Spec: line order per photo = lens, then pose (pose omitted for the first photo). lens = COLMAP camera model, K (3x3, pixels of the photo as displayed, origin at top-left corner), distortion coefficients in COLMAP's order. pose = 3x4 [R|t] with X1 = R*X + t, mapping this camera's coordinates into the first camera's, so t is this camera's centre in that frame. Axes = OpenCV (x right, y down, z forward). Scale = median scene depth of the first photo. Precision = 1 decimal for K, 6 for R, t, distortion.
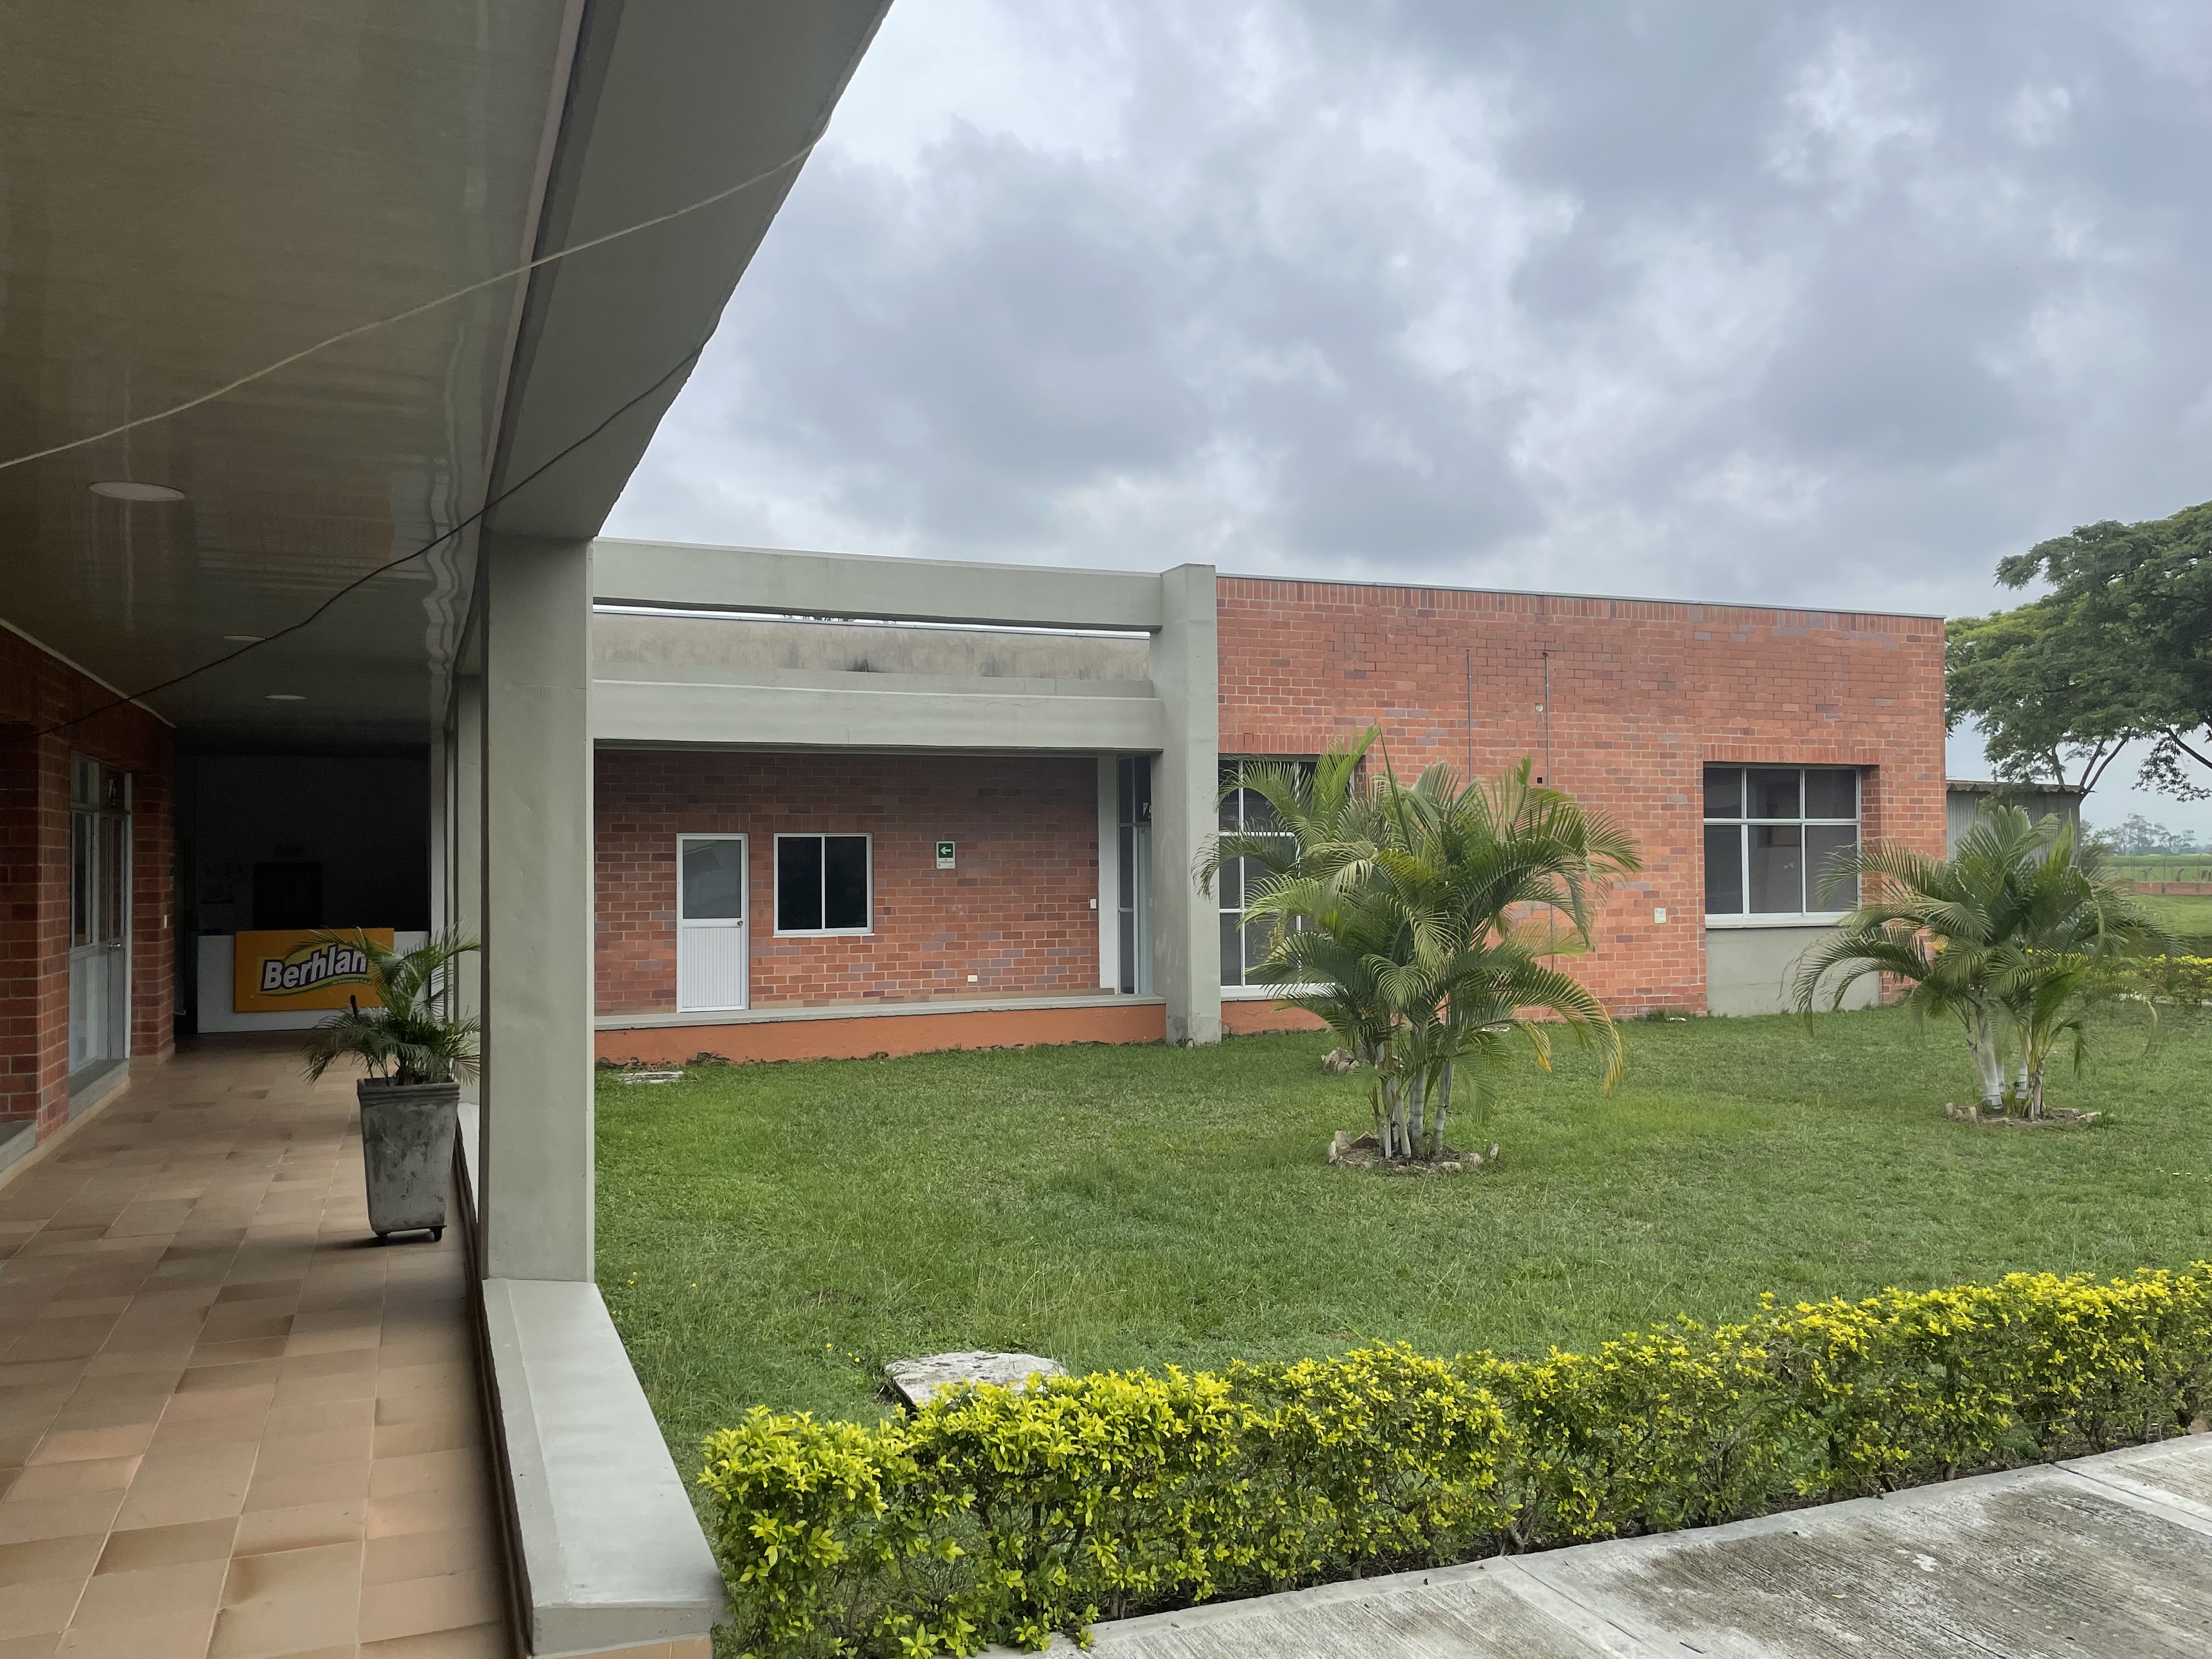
lens RADIAL K [[1671.0, 0, 1084.3], [0, 1671.0, 830.1], [0, 0, 1]] dist [0.089629, -0.121404]
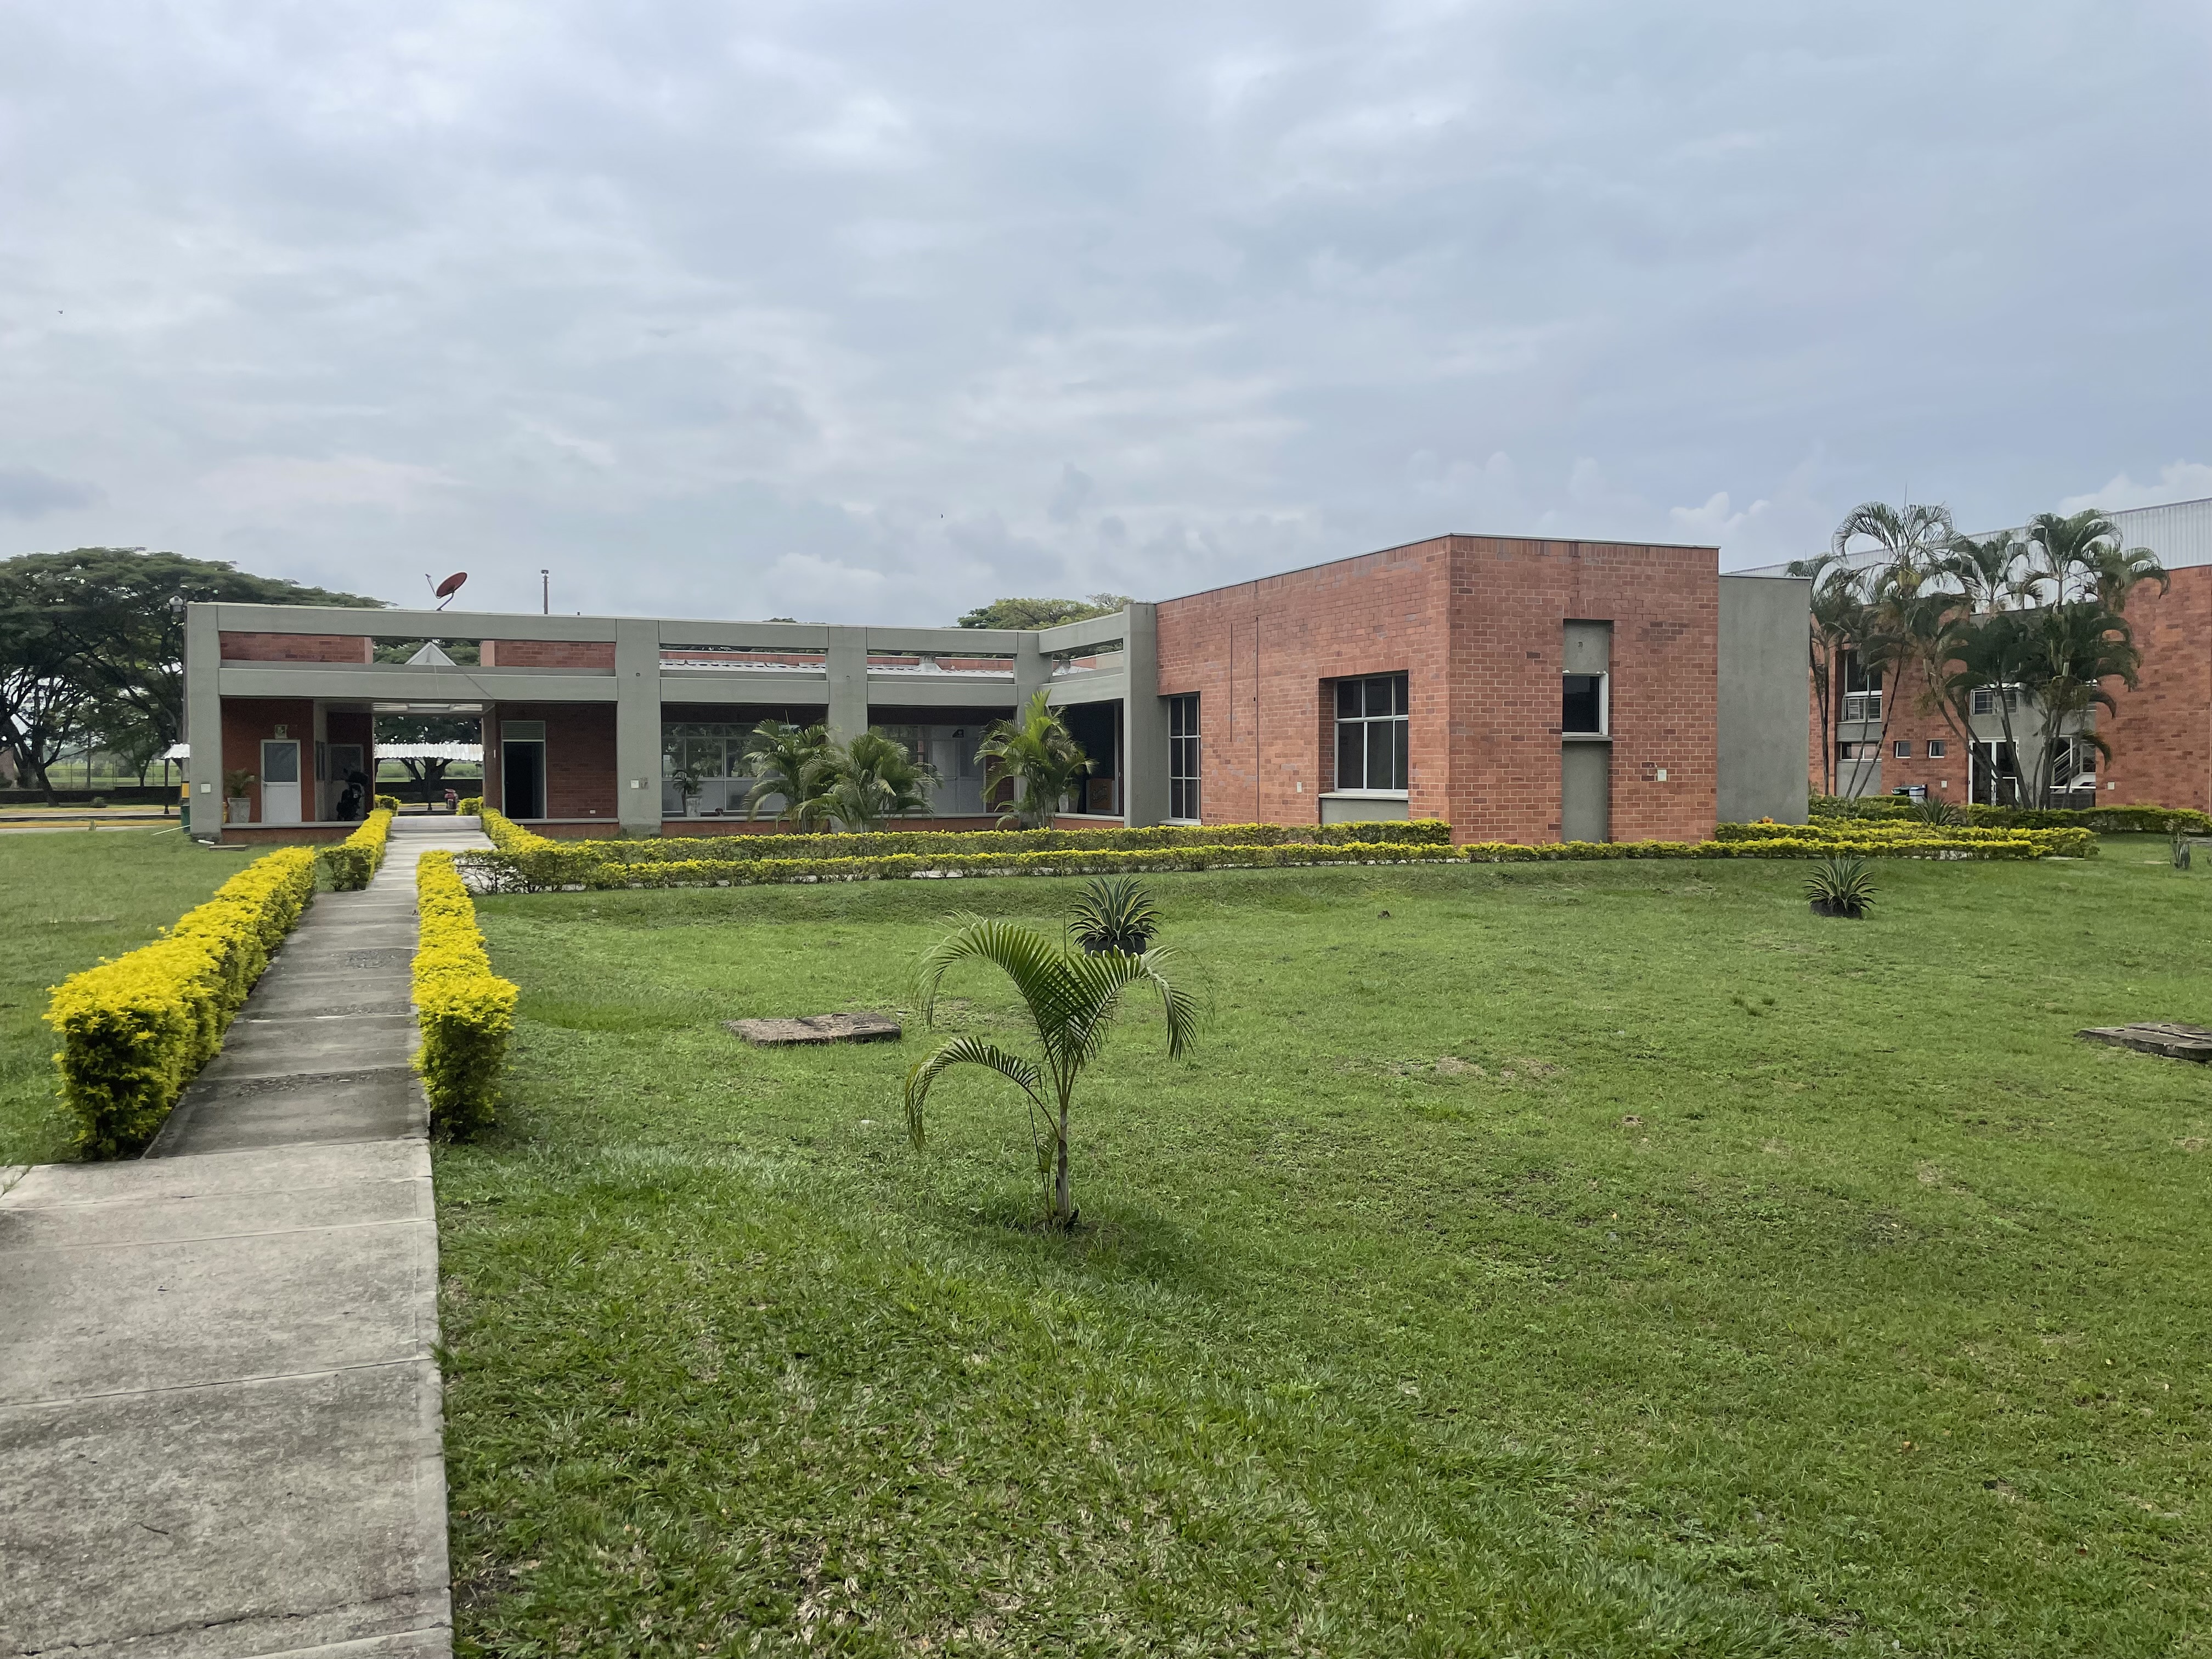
lens RADIAL K [[1679.9, 0, 1106.2], [0, 1679.9, 804.2], [0, 0, 1]] dist [0.083821, -0.132910]
pose [[0.008151, 0.028522, -0.999560, 3.382076], [0.023351, 0.999315, 0.028705, 0.037004], [0.999694, -0.023575, 0.007479, 1.553465]]
